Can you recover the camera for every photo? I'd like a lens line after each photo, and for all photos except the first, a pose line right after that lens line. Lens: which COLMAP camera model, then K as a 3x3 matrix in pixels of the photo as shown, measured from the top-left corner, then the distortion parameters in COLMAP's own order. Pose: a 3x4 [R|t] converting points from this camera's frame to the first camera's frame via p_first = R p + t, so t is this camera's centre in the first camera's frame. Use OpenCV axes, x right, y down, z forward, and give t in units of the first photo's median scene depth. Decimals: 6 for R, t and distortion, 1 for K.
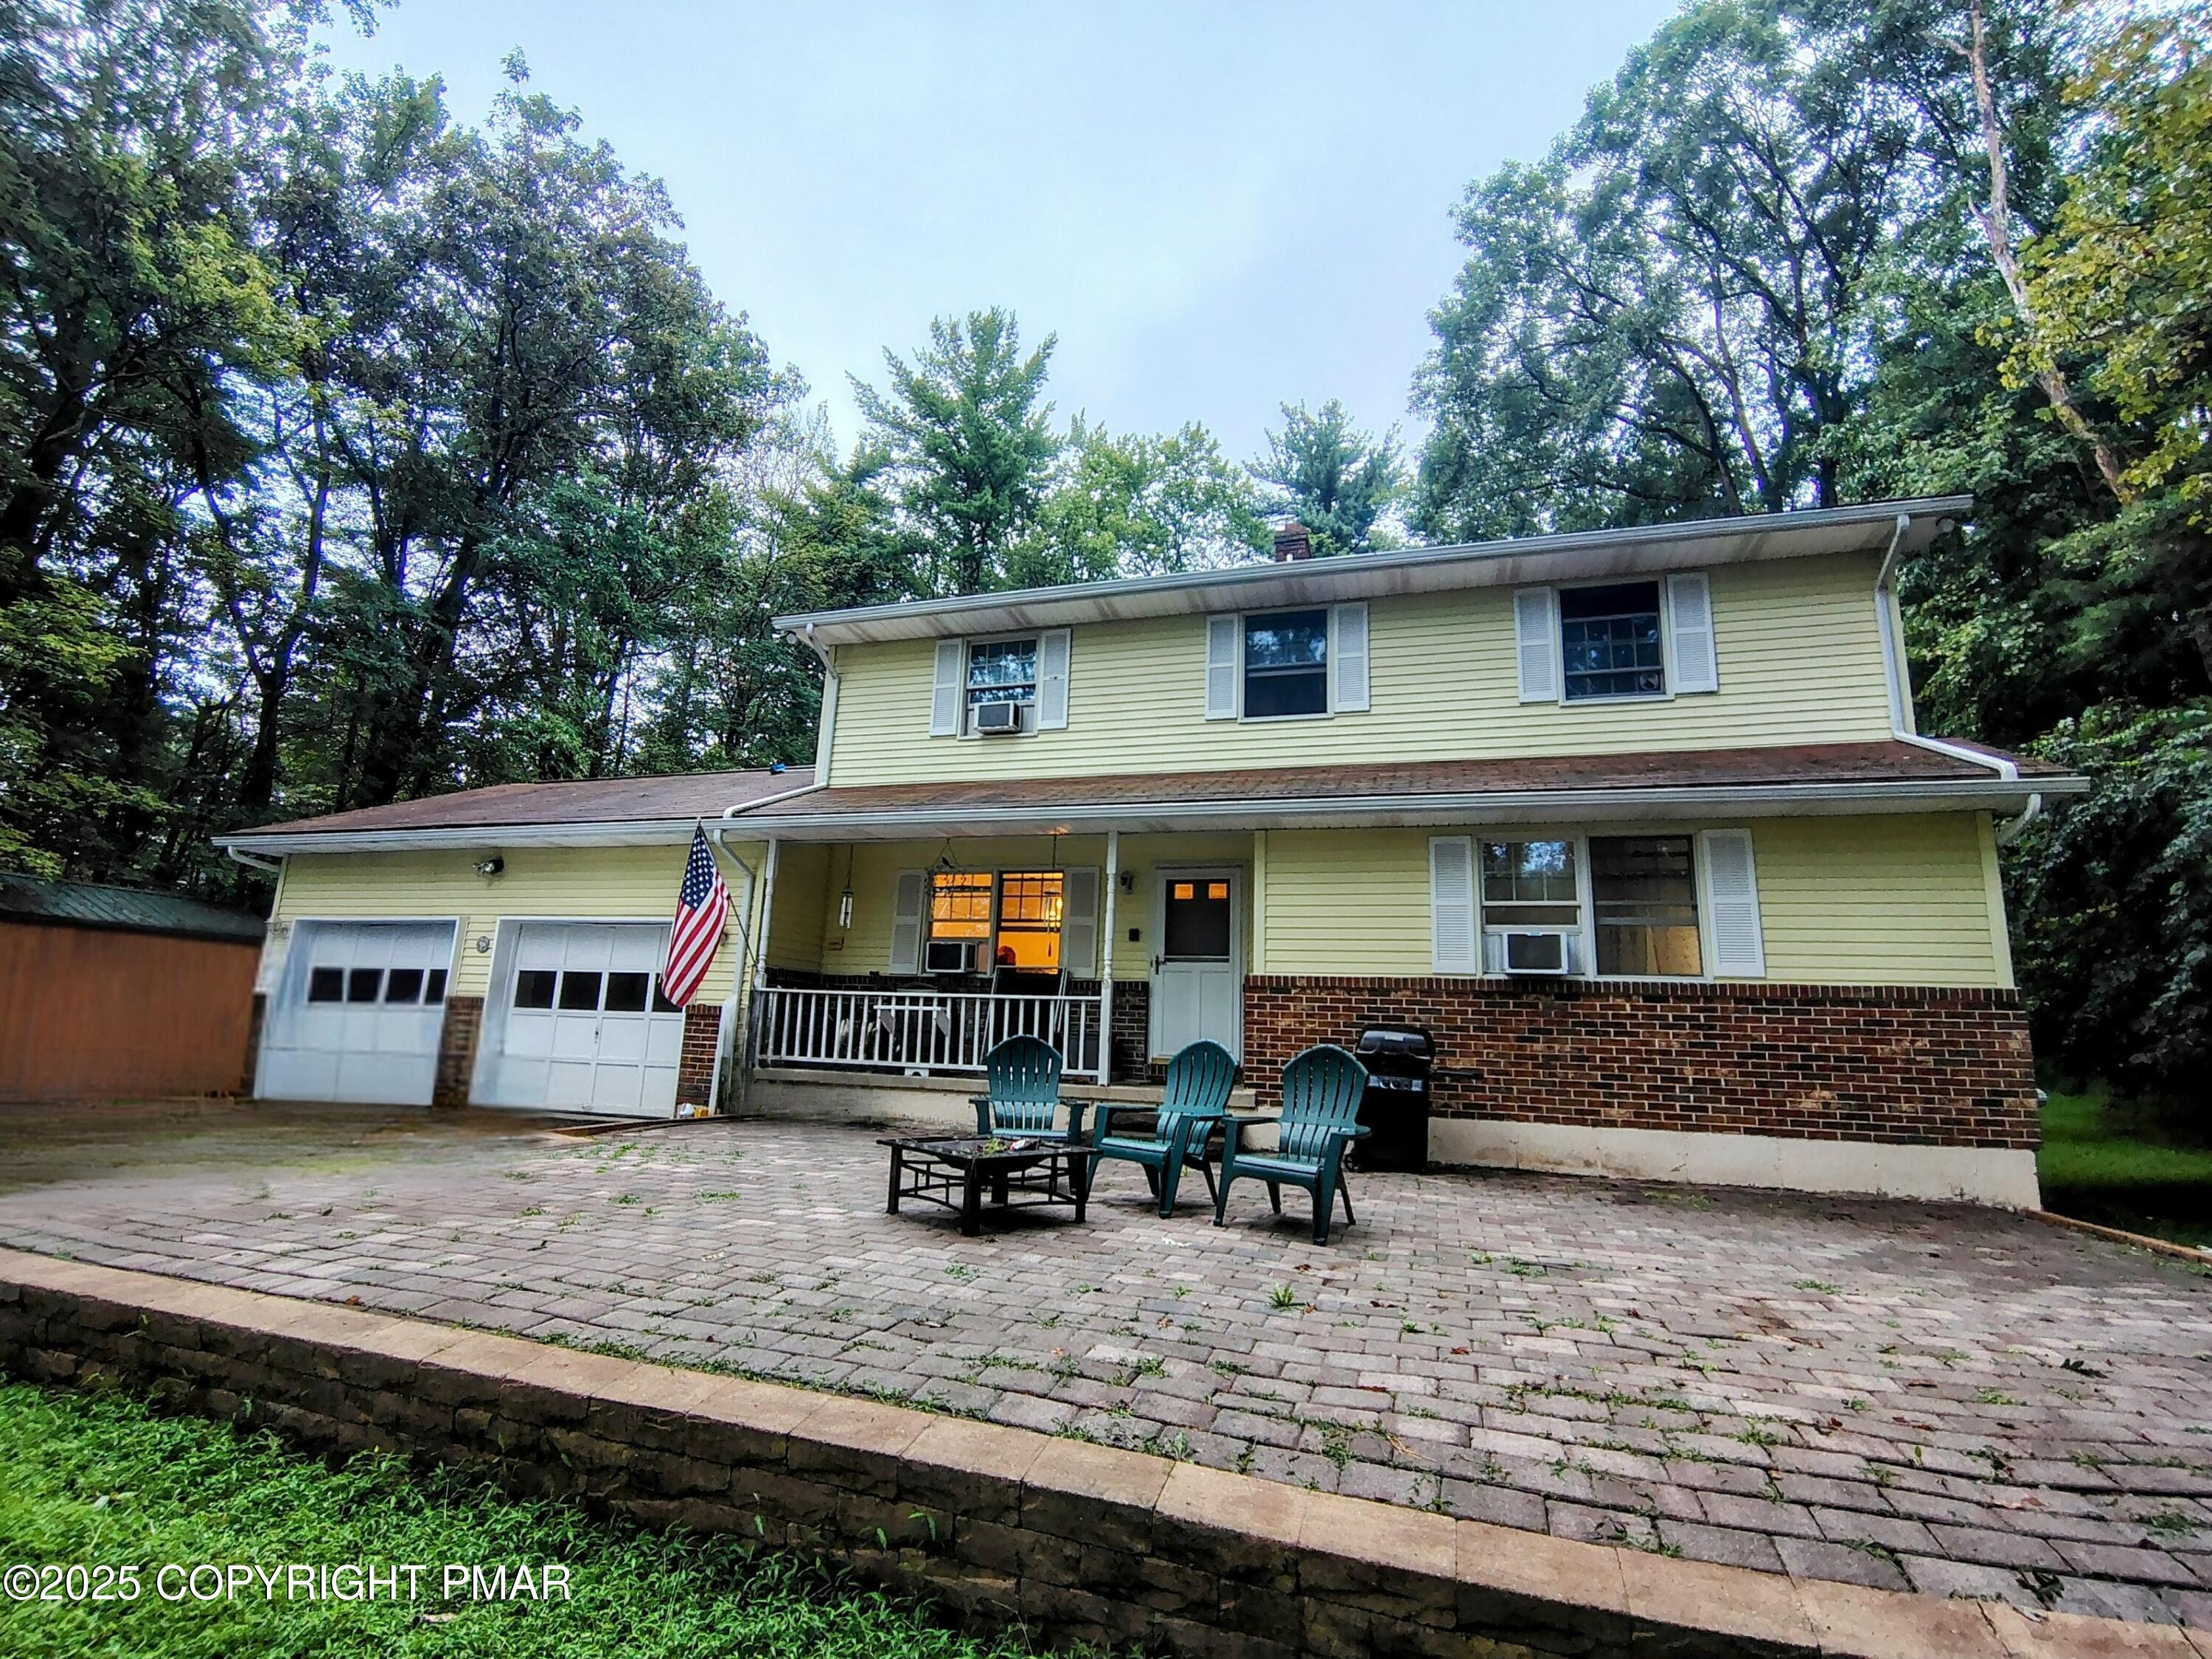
lens RADIAL K [[1031.9, 0, 1101.8], [0, 1031.9, 831.5], [0, 0, 1]] dist [-0.001205, -0.001044]
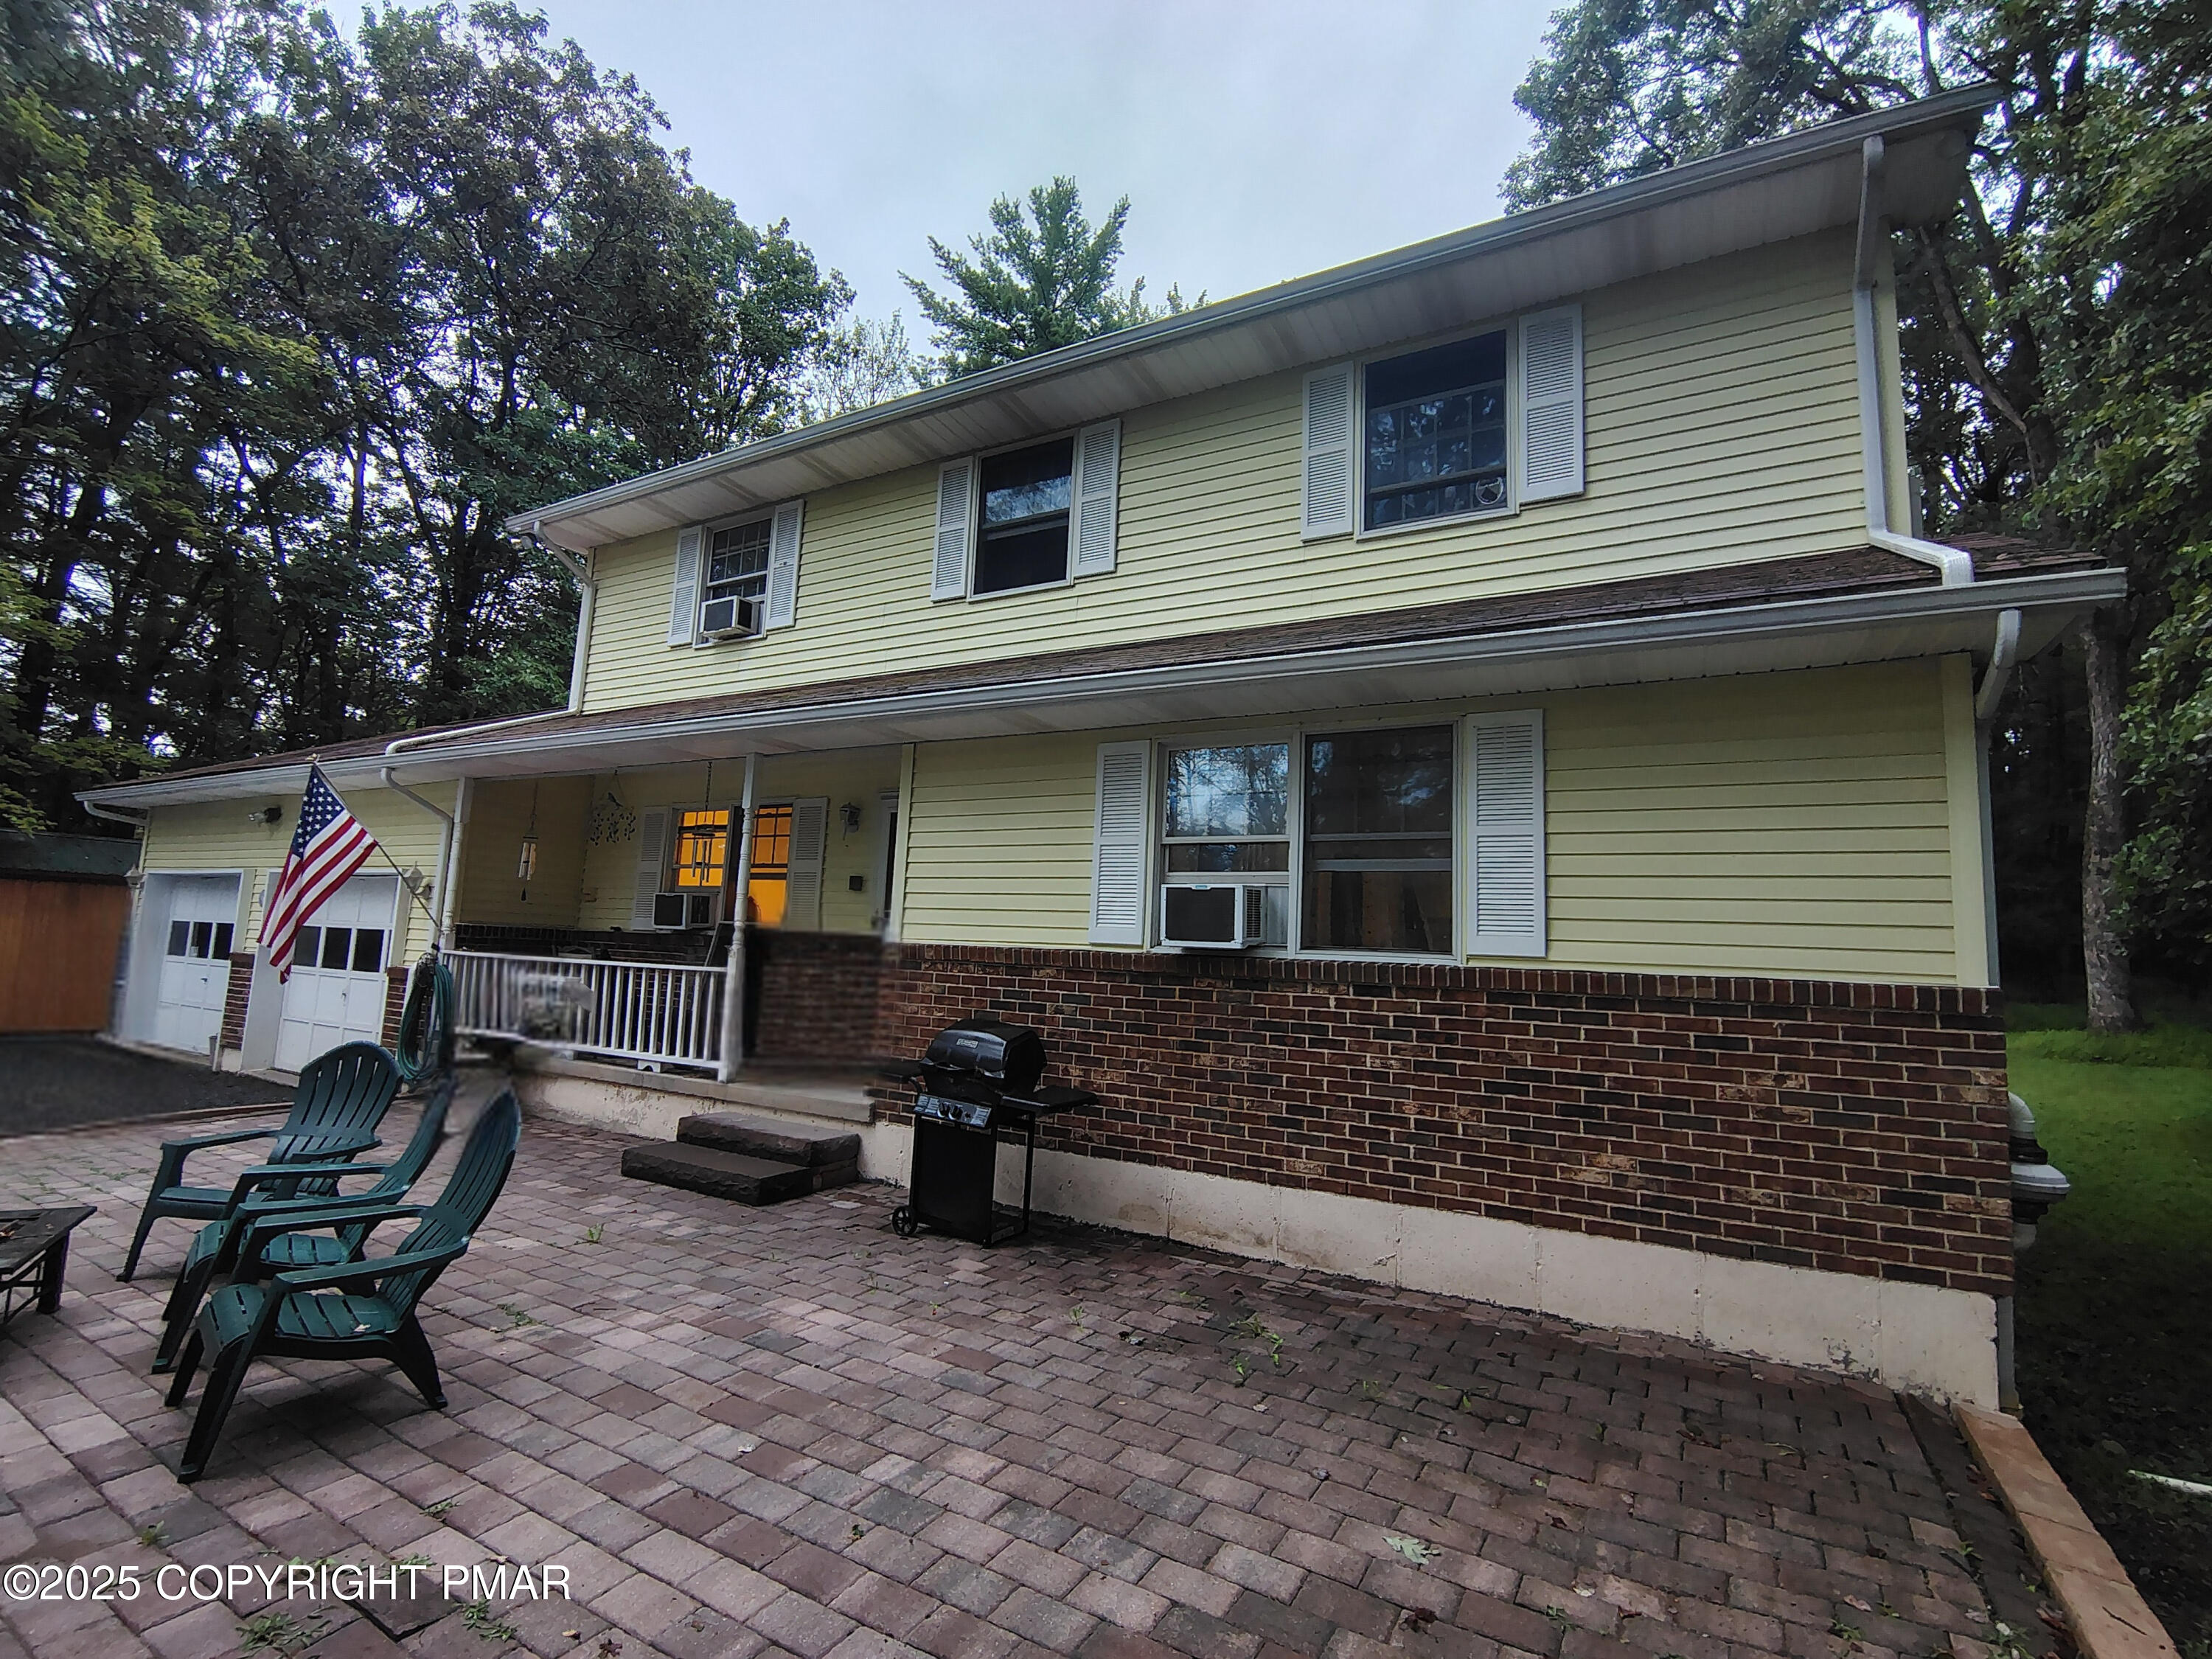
lens RADIAL K [[1031.9, 0, 1109.3], [0, 1031.9, 827.5], [0, 0, 1]] dist [-0.001205, -0.001044]
pose [[0.976890, -0.022249, -0.212582, 0.487730], [0.036874, 0.997198, 0.065080, 0.016795], [0.210538, -0.071415, 0.974974, 0.343395]]
